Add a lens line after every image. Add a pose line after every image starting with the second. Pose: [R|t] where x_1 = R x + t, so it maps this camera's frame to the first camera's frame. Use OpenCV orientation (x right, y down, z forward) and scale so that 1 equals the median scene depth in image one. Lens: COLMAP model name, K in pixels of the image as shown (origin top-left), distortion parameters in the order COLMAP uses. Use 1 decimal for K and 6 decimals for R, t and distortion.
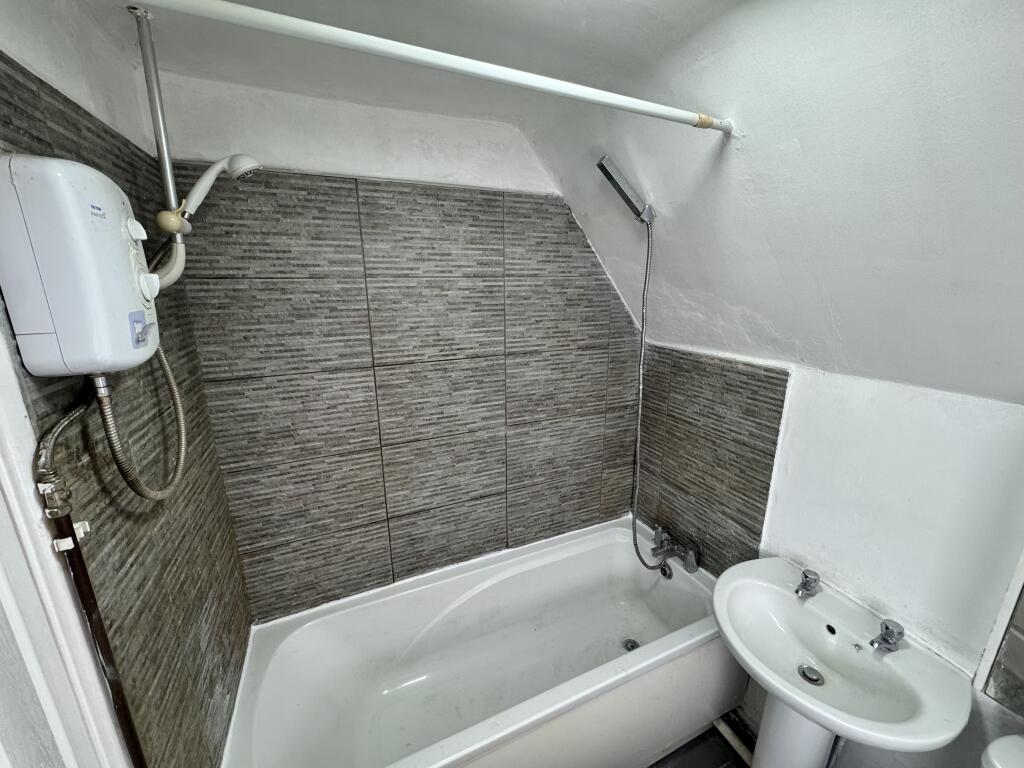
lens RADIAL K [[408.9, 0, 512.0], [0, 408.9, 384.0], [0, 0, 1]] dist [-0.003161, 0.000190]
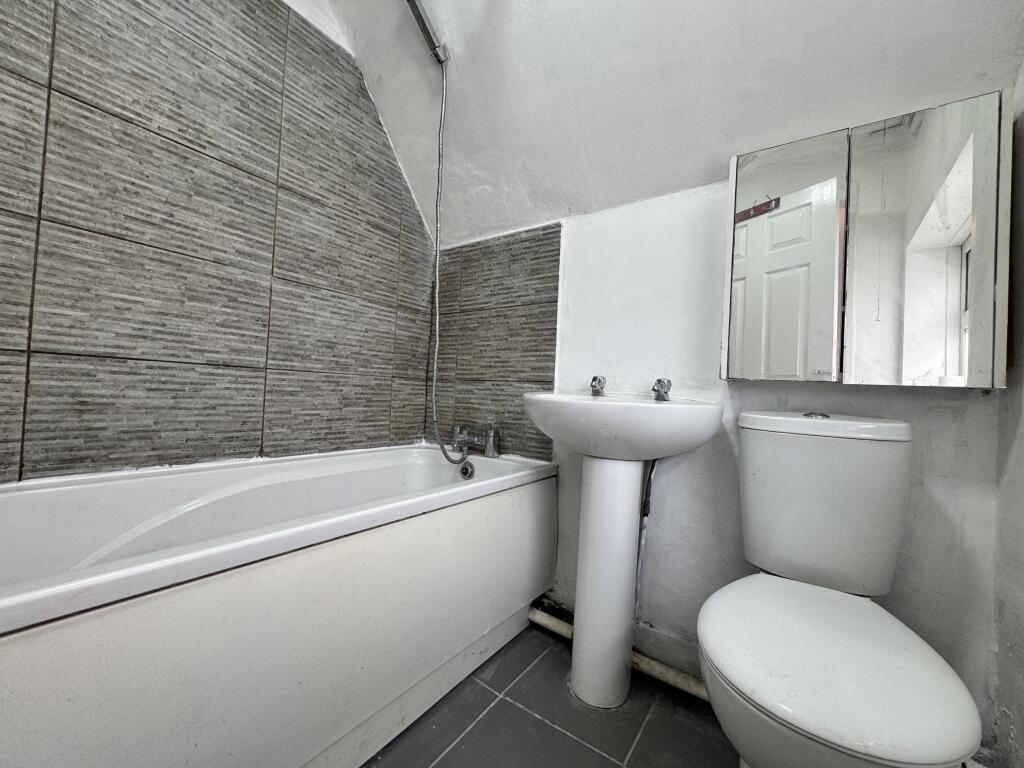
lens RADIAL K [[408.9, 0, 512.0], [0, 408.9, 384.0], [0, 0, 1]] dist [-0.003161, 0.000190]
pose [[0.858805, 0.057930, 0.509017, -0.006177], [0.077729, 0.967349, -0.241234, 0.545527], [-0.506372, 0.246738, 0.826261, 0.177457]]
